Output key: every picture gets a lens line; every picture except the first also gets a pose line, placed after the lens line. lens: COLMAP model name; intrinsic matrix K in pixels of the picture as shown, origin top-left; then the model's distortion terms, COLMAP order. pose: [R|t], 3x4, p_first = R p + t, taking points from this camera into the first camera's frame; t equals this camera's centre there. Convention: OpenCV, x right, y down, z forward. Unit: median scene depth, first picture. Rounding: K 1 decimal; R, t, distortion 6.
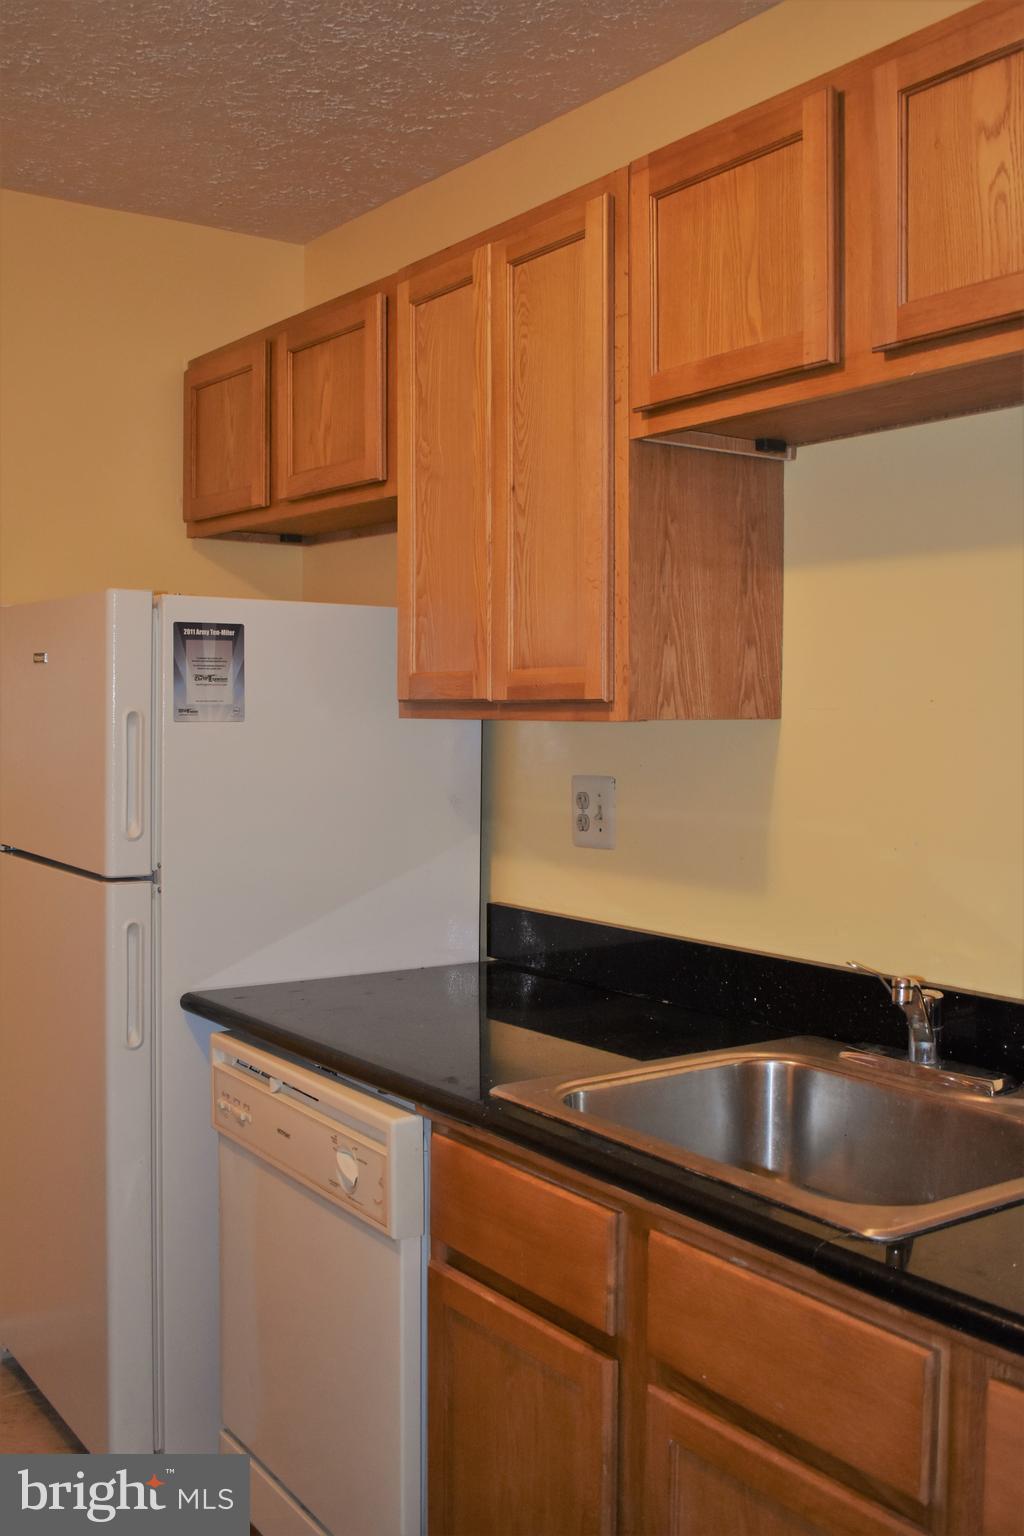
lens RADIAL K [[1481.4, 0, 507.7], [0, 1481.4, 754.2], [0, 0, 1]] dist [-0.088001, 0.000000]
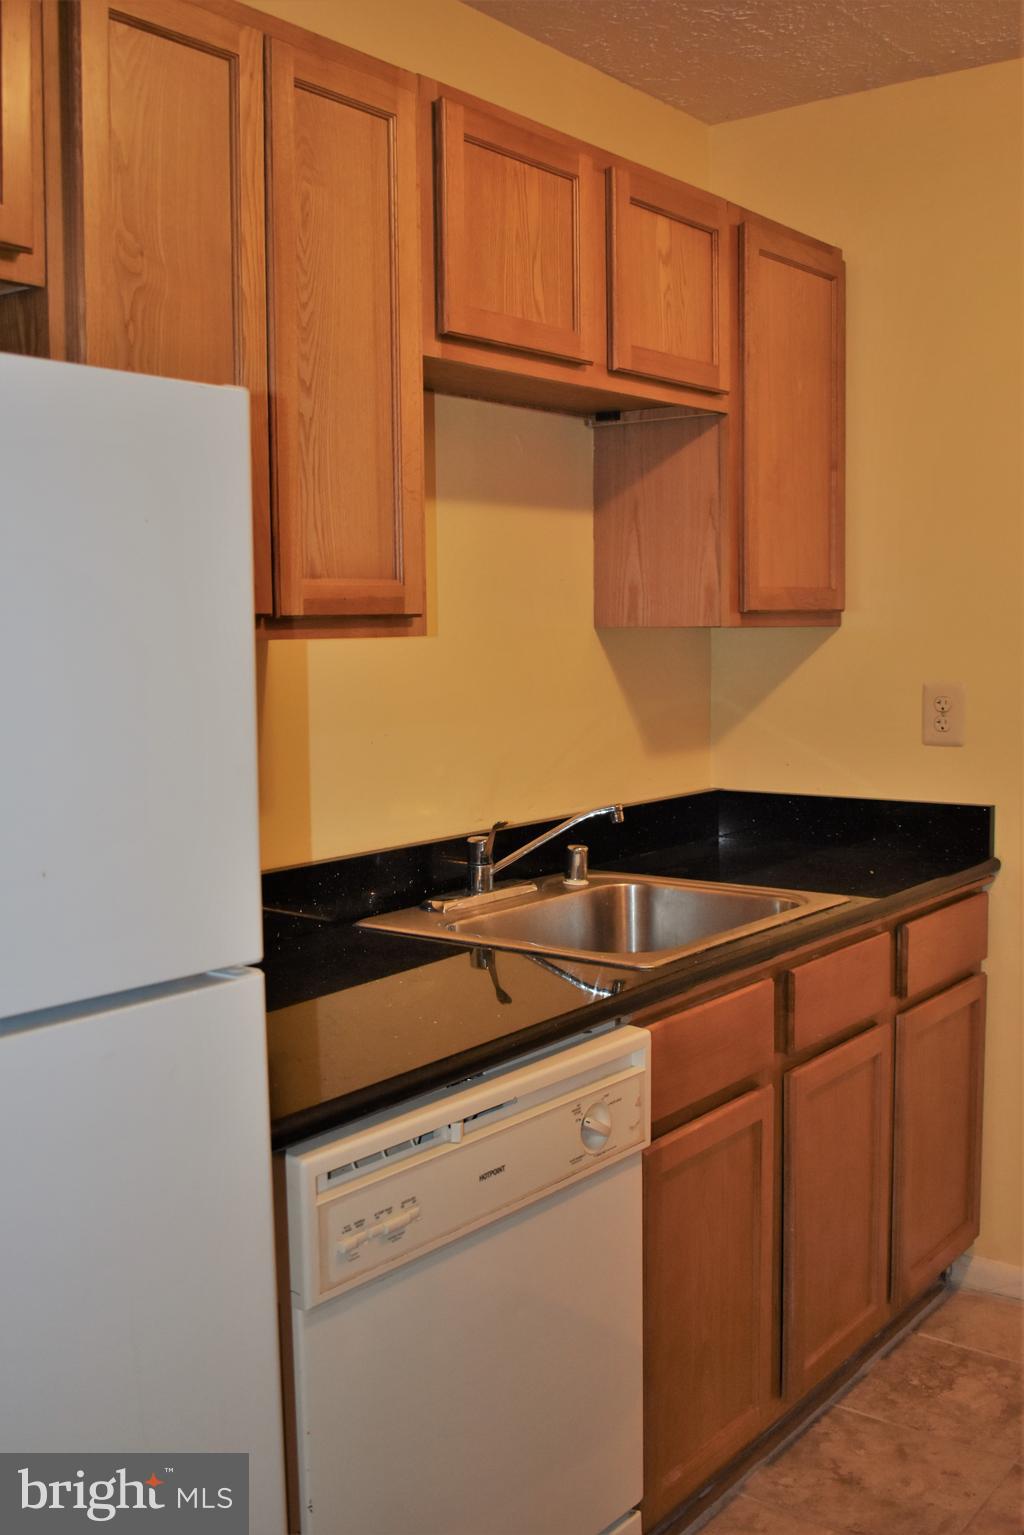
lens RADIAL K [[1480.4, 0, 510.8], [0, 1480.4, 764.6], [0, 0, 1]] dist [-0.088001, 0.000000]
pose [[-0.284647, -0.088224, 0.954564, -0.899984], [0.041252, 0.993707, 0.104142, -0.037598], [-0.957745, 0.069021, -0.279216, 1.223507]]
